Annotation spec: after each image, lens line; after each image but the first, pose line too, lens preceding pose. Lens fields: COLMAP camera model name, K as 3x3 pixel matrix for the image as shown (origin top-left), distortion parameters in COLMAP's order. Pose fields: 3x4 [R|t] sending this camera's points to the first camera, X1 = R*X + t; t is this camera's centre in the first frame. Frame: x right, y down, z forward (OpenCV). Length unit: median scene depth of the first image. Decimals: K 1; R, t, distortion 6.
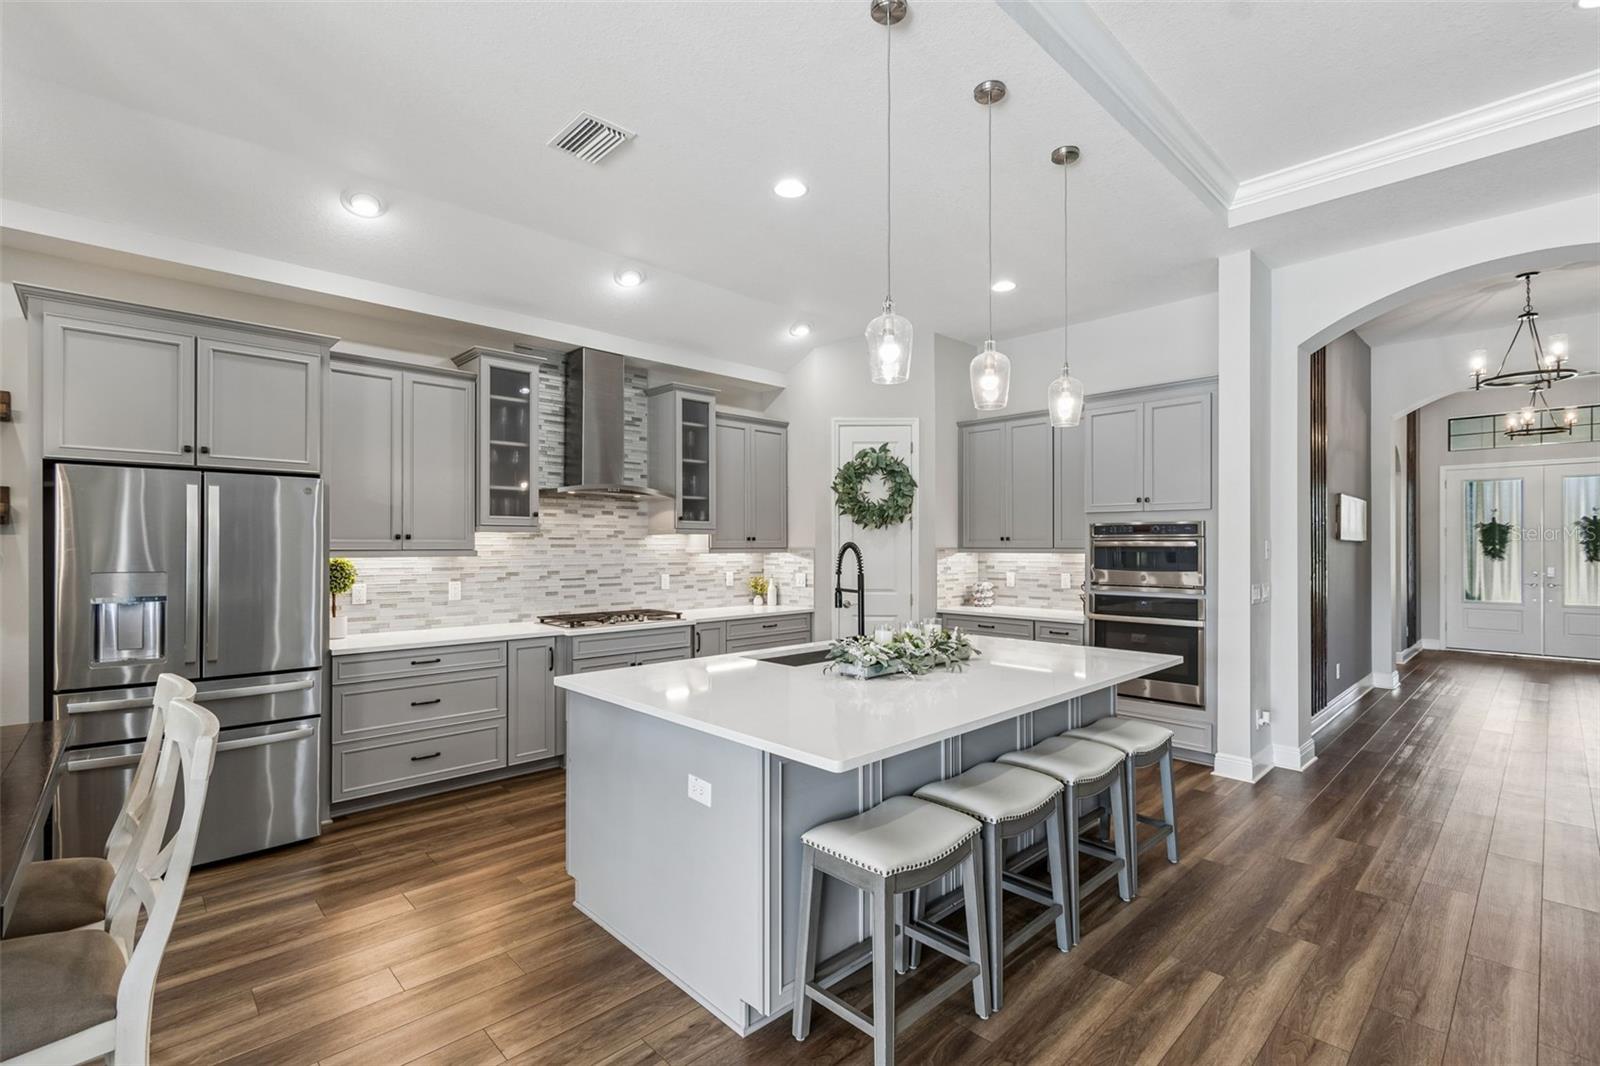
lens RADIAL K [[718.1, 0, 792.9], [0, 718.1, 545.0], [0, 0, 1]] dist [-0.000001, -0.000196]
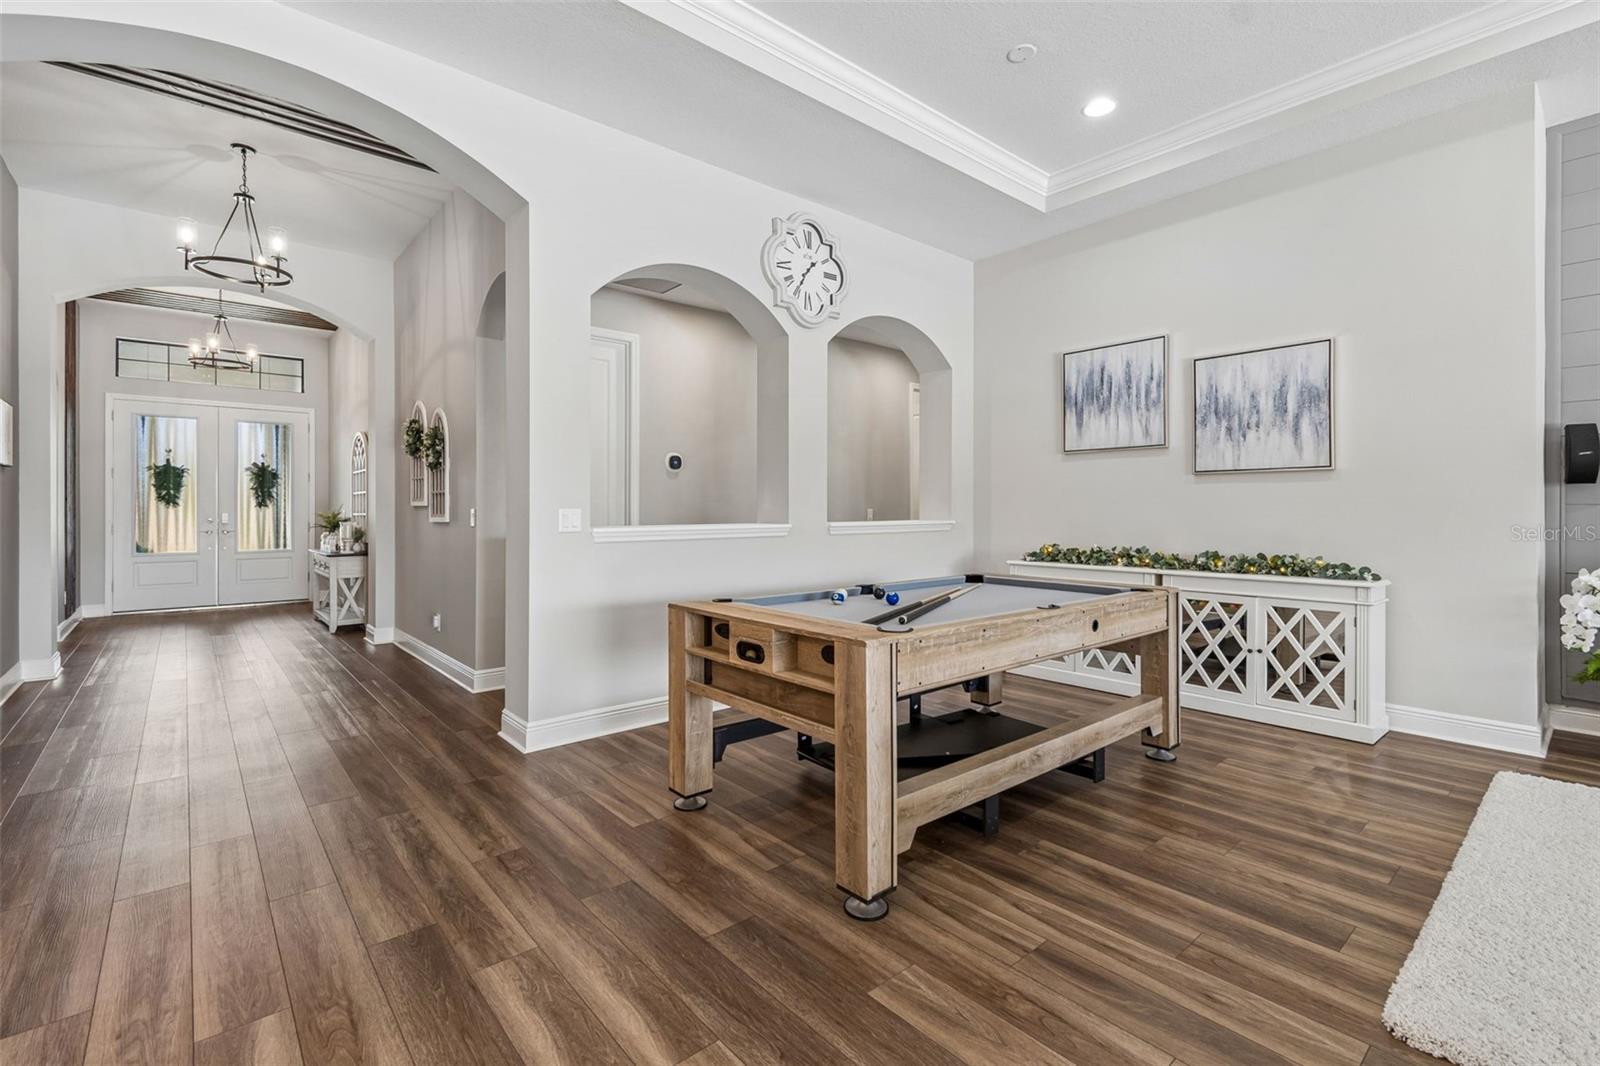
lens RADIAL K [[719.9, 0, 803.2], [0, 719.9, 506.2], [0, 0, 1]] dist [0.001479, 0.000006]
pose [[0.046704, 0.006080, 0.998890, 0.202719], [0.000281, 0.999981, -0.006100, 0.045018], [-0.998909, 0.000566, 0.046701, 0.290679]]
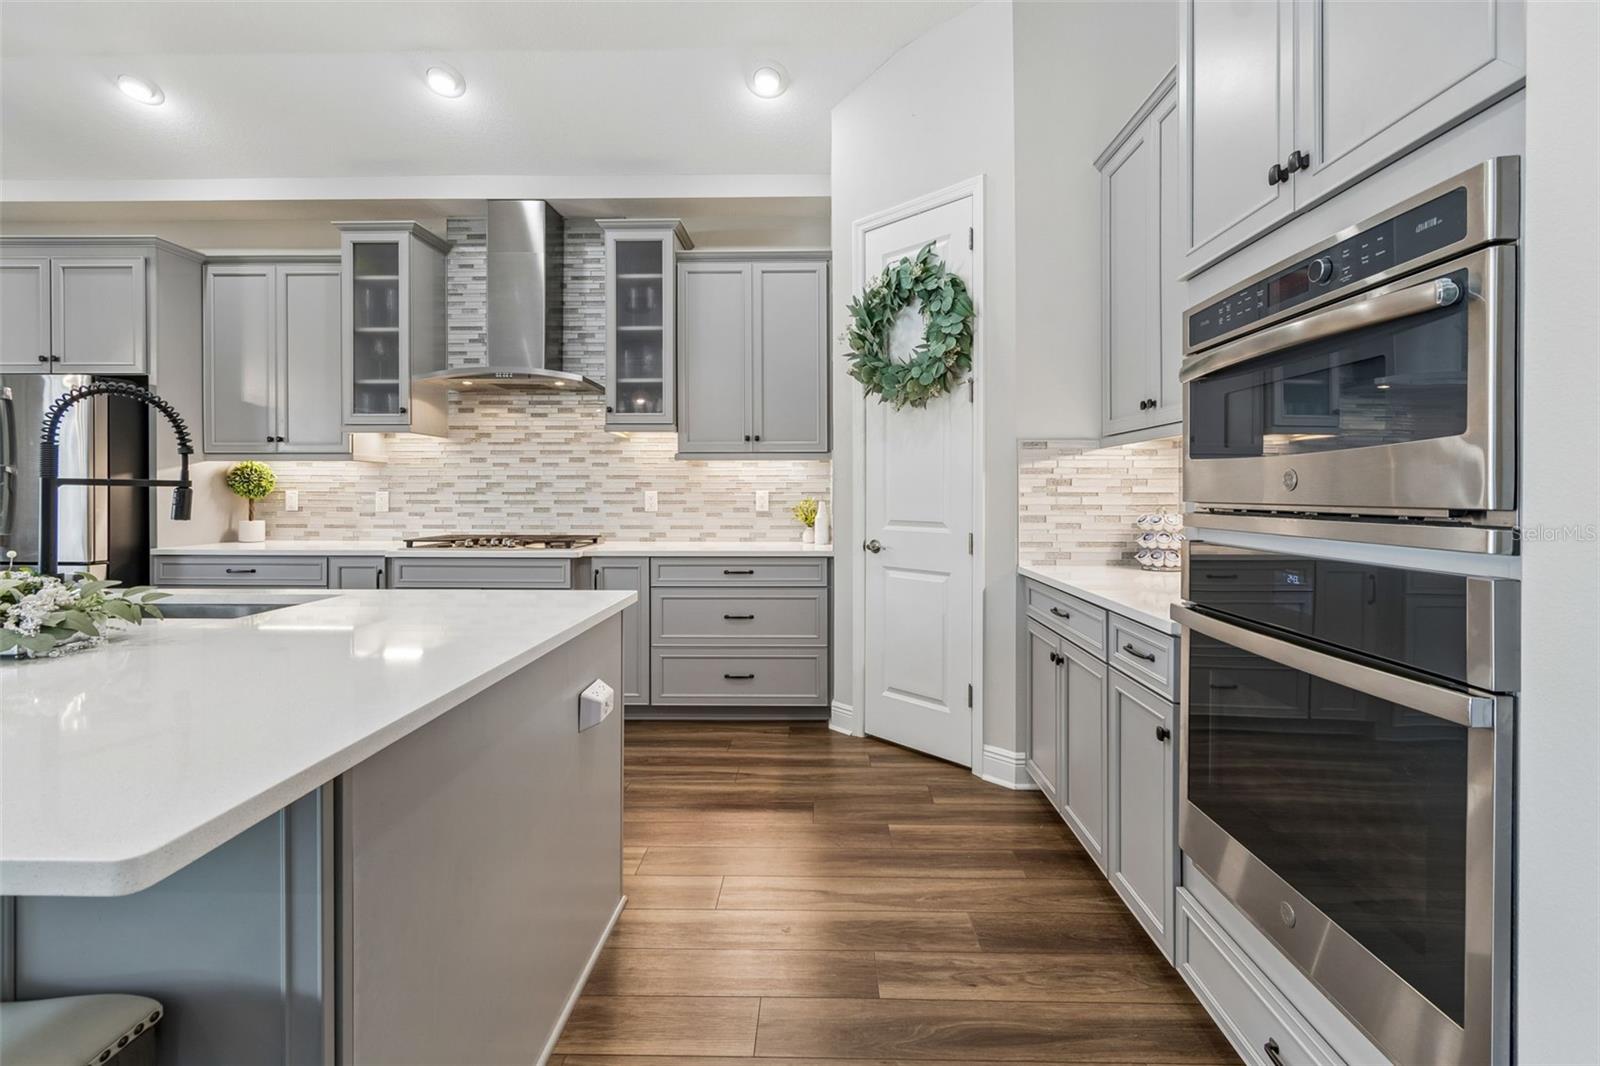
lens RADIAL K [[723.9, 0, 807.7], [0, 723.9, 495.1], [0, 0, 1]] dist [0.004078, -0.000241]
pose [[0.709868, 0.003111, -0.704328, 0.479476], [-0.000332, 0.999992, 0.004082, 0.043824], [0.704335, -0.002664, 0.709863, 0.613625]]
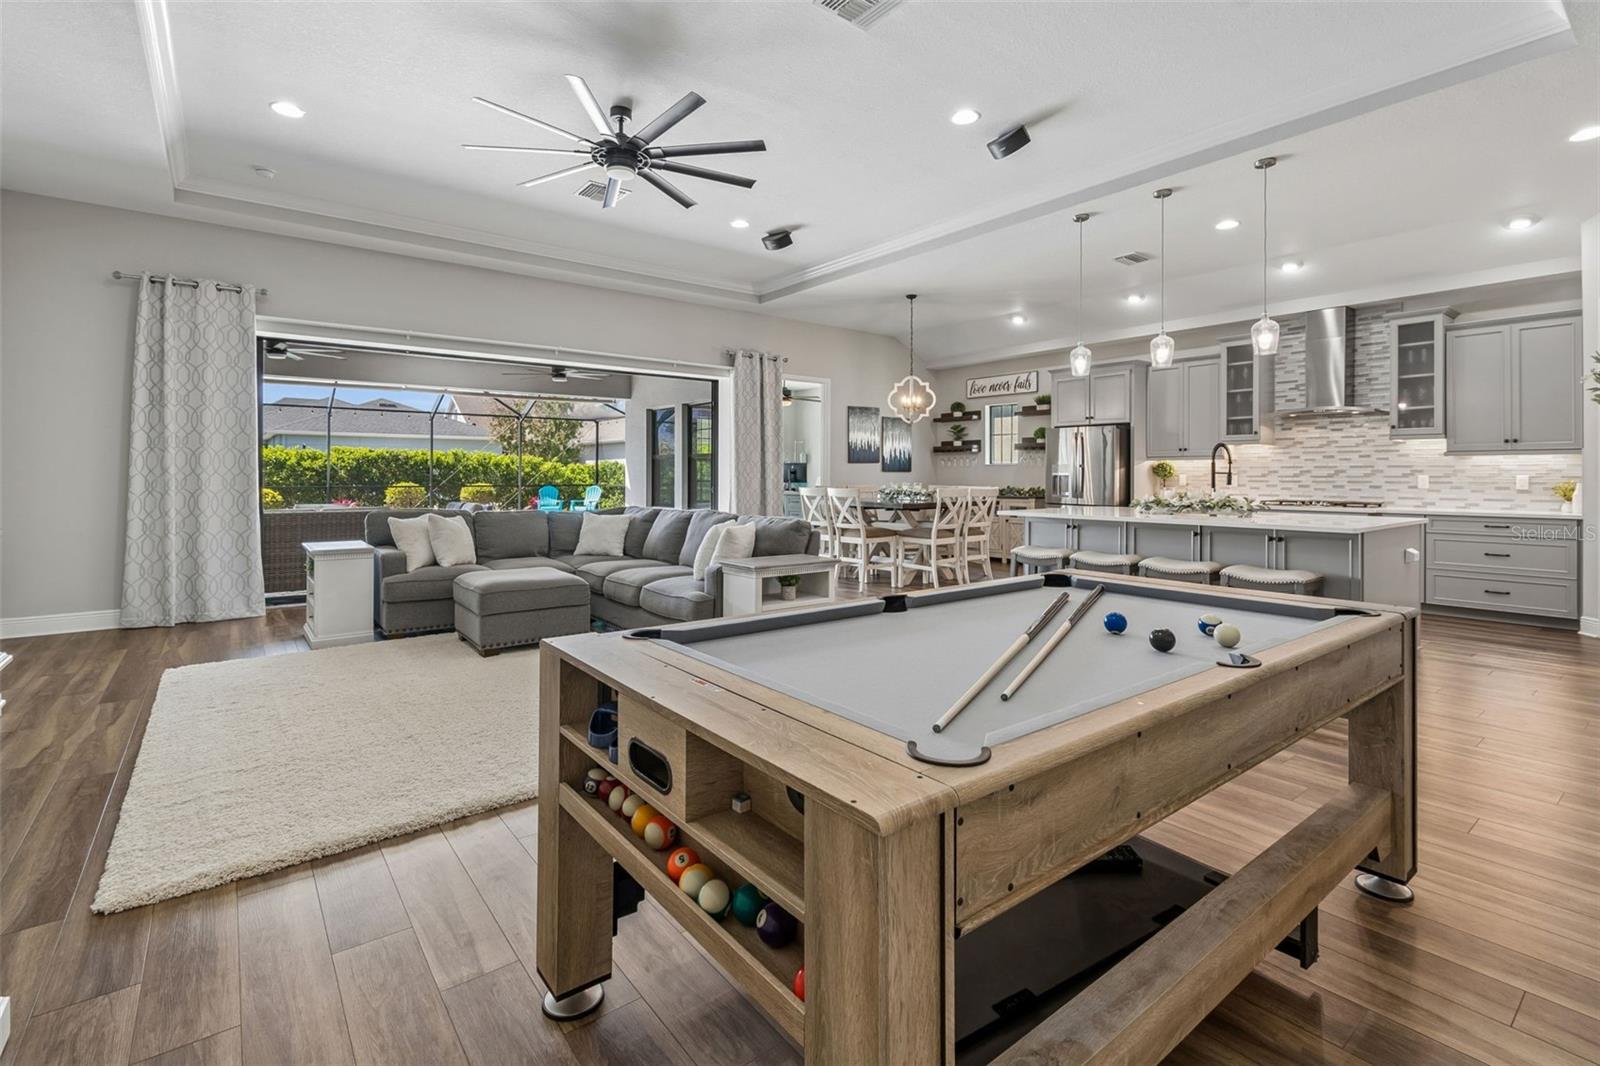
lens RADIAL K [[735.1, 0, 802.7], [0, 735.1, 473.1], [0, 0, 1]] dist [0.001099, -0.000920]
pose [[-0.092608, -0.002409, -0.995700, 1.127125], [-0.002440, 0.999995, -0.002193, 0.043989], [0.995700, 0.002227, -0.092613, 0.131929]]
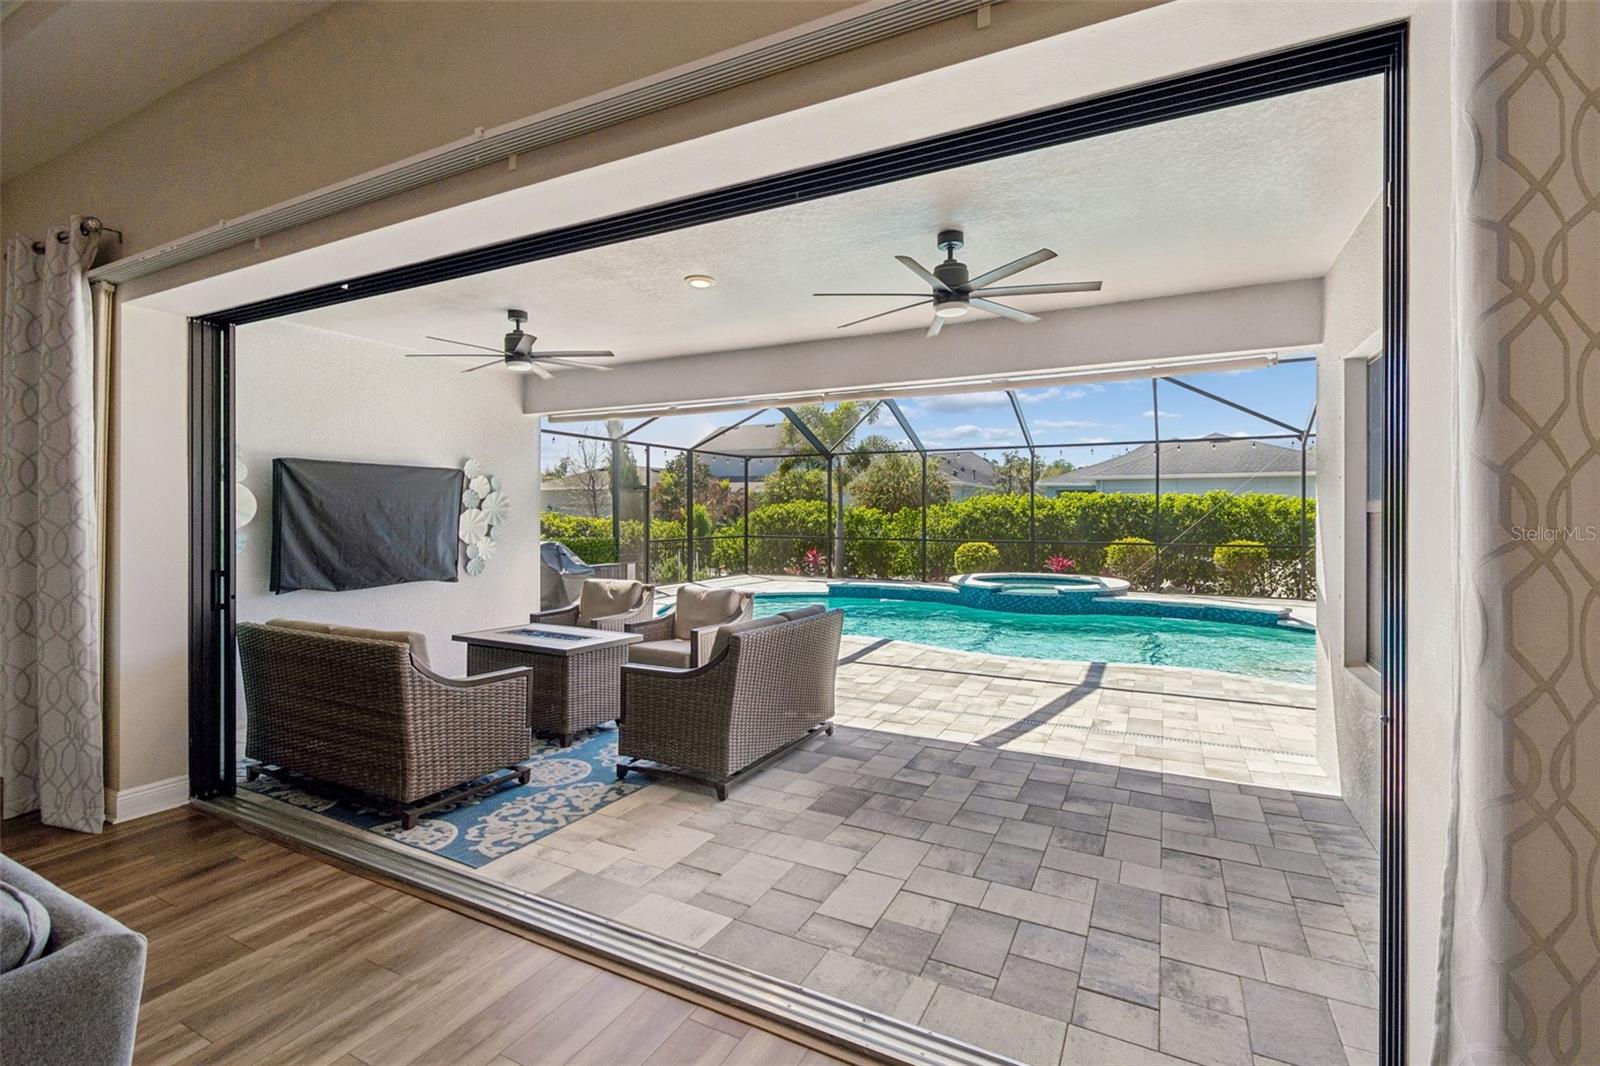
lens RADIAL K [[717.5, 0, 795.8], [0, 717.5, 514.8], [0, 0, 1]] dist [0.001754, -0.000306]
pose [[-0.944260, -0.001234, -0.329198, -0.235646], [-0.001864, 0.999997, 0.001599, 0.000920], [0.329195, 0.002124, -0.944259, -0.050382]]
